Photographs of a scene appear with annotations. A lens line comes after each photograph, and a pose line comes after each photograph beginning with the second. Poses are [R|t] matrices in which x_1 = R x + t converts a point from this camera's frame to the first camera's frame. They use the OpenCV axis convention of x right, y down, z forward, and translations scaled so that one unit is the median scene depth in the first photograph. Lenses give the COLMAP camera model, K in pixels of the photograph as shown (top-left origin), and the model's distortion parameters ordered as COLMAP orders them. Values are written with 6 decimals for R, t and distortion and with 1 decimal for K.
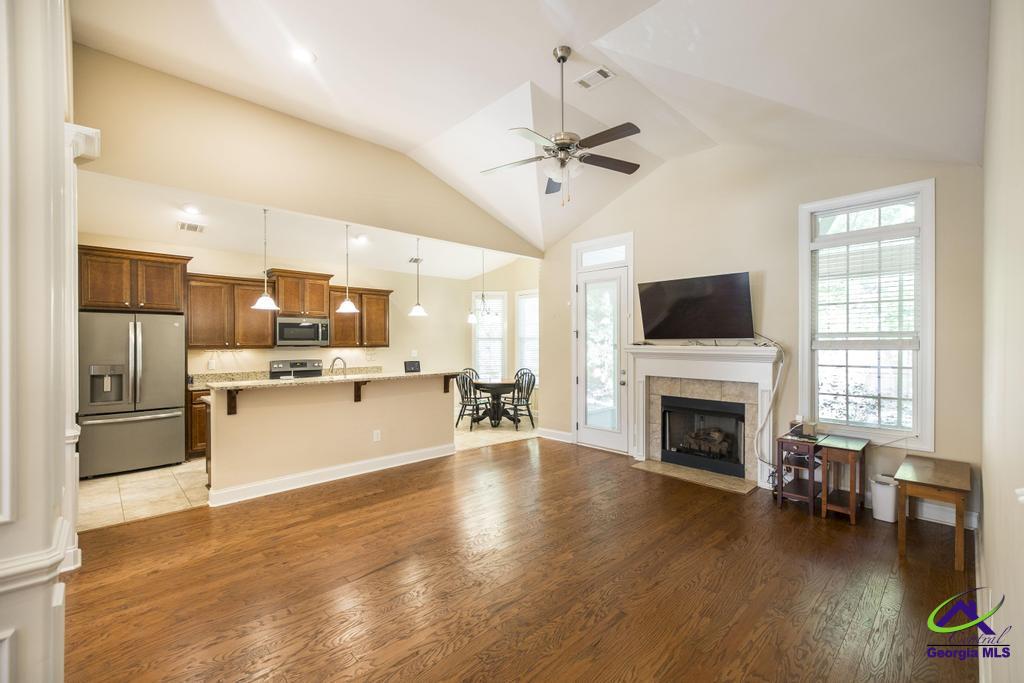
lens RADIAL K [[434.6, 0, 496.1], [0, 434.6, 345.7], [0, 0, 1]] dist [0.002971, -0.000137]
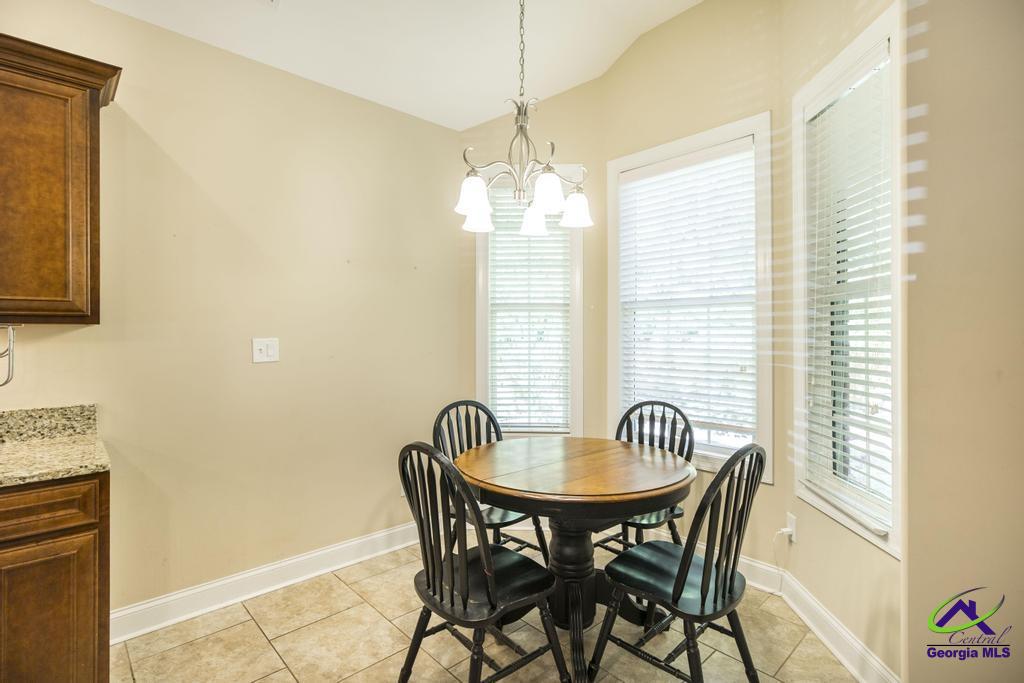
lens RADIAL K [[502.7, 0, 508.5], [0, 502.7, 332.7], [0, 0, 1]] dist [-0.001021, 0.000873]
pose [[0.999966, 0.000693, 0.008256, -0.058697], [-0.000615, 0.999956, -0.009413, 0.015207], [-0.008262, 0.009408, 0.999922, 1.077199]]
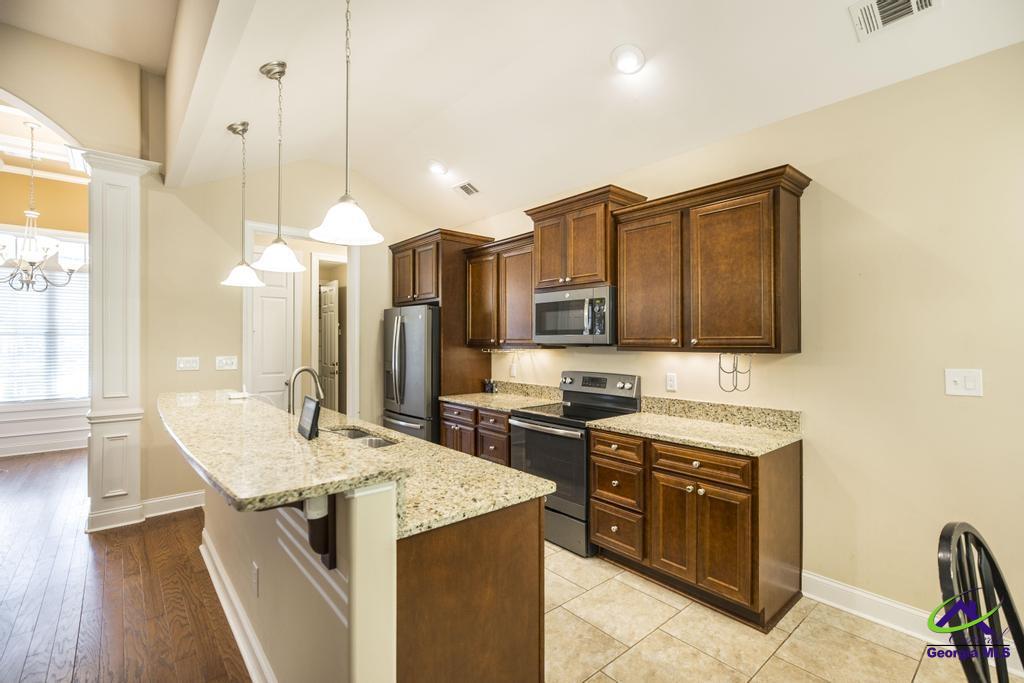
lens RADIAL K [[460.4, 0, 519.5], [0, 460.4, 340.5], [0, 0, 1]] dist [-0.000039, 0.000669]
pose [[-0.029239, -0.004096, -0.999564, 0.120987], [-0.010936, 0.999933, -0.003778, -0.002883], [0.999513, 0.010821, -0.029282, 1.194199]]
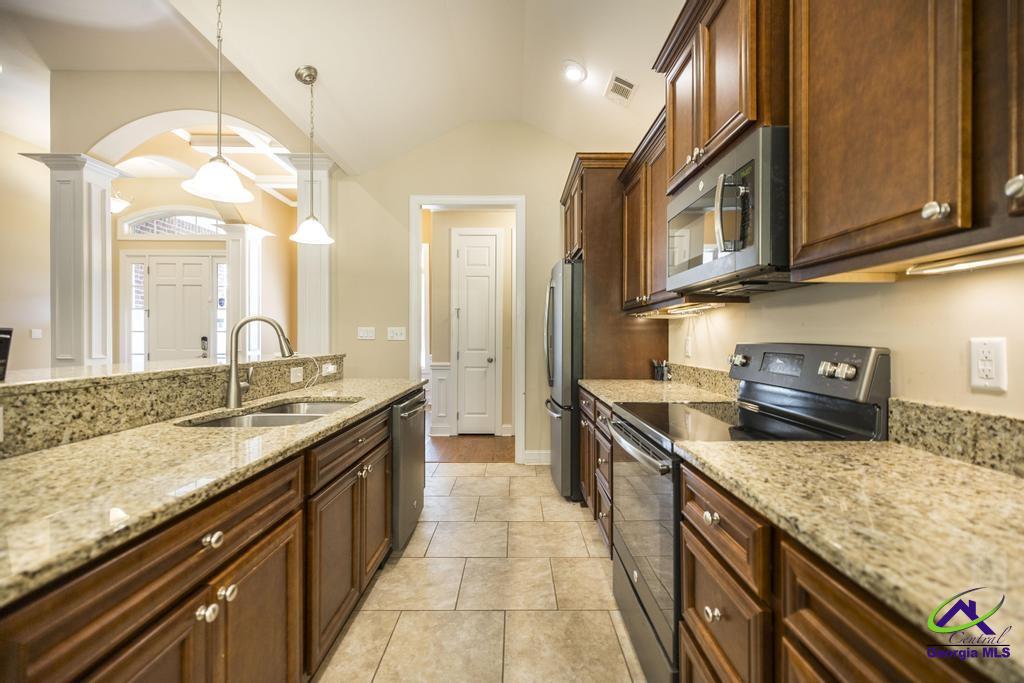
lens RADIAL K [[434.6, 0, 518.5], [0, 434.6, 339.5], [0, 0, 1]] dist [0.002971, -0.000137]
pose [[-0.670696, 0.001388, -0.741731, -0.226405], [-0.010136, 0.999888, 0.011037, 0.038406], [0.741663, 0.014921, -0.670606, 1.358418]]
